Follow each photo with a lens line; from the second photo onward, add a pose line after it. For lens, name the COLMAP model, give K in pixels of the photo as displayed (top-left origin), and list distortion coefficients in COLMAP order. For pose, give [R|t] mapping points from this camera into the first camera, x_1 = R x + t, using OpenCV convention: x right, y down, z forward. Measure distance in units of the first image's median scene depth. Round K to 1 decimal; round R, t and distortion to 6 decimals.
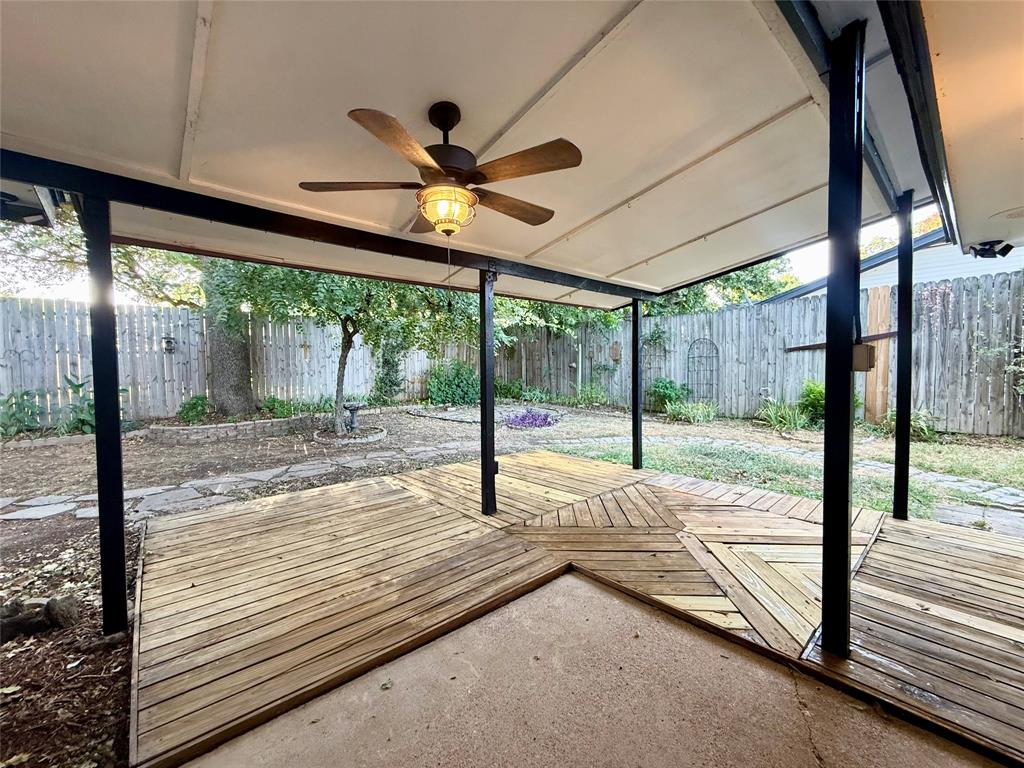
lens RADIAL K [[409.2, 0, 510.0], [0, 409.2, 384.4], [0, 0, 1]] dist [-0.000695, 0.000500]
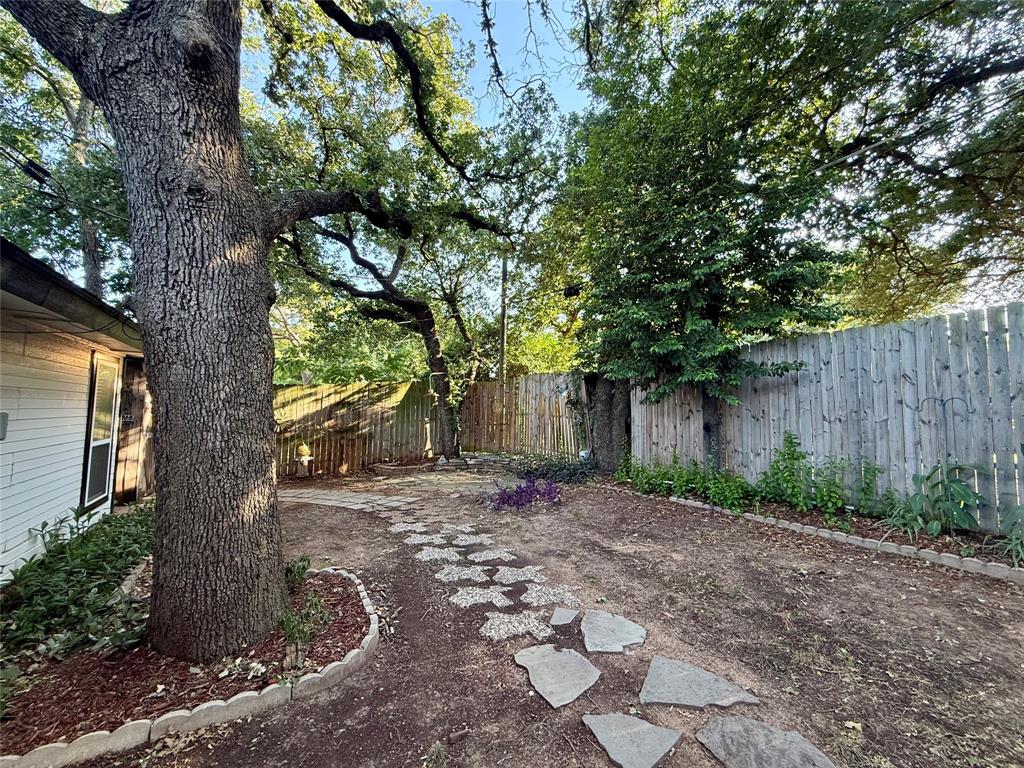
lens RADIAL K [[409.2, 0, 510.6], [0, 409.2, 386.2], [0, 0, 1]] dist [-0.000695, 0.000500]
pose [[-0.170598, -0.064496, -0.983228, -0.470048], [-0.062619, 0.996548, -0.054505, -0.024880], [0.983349, 0.052270, -0.174048, 0.451730]]
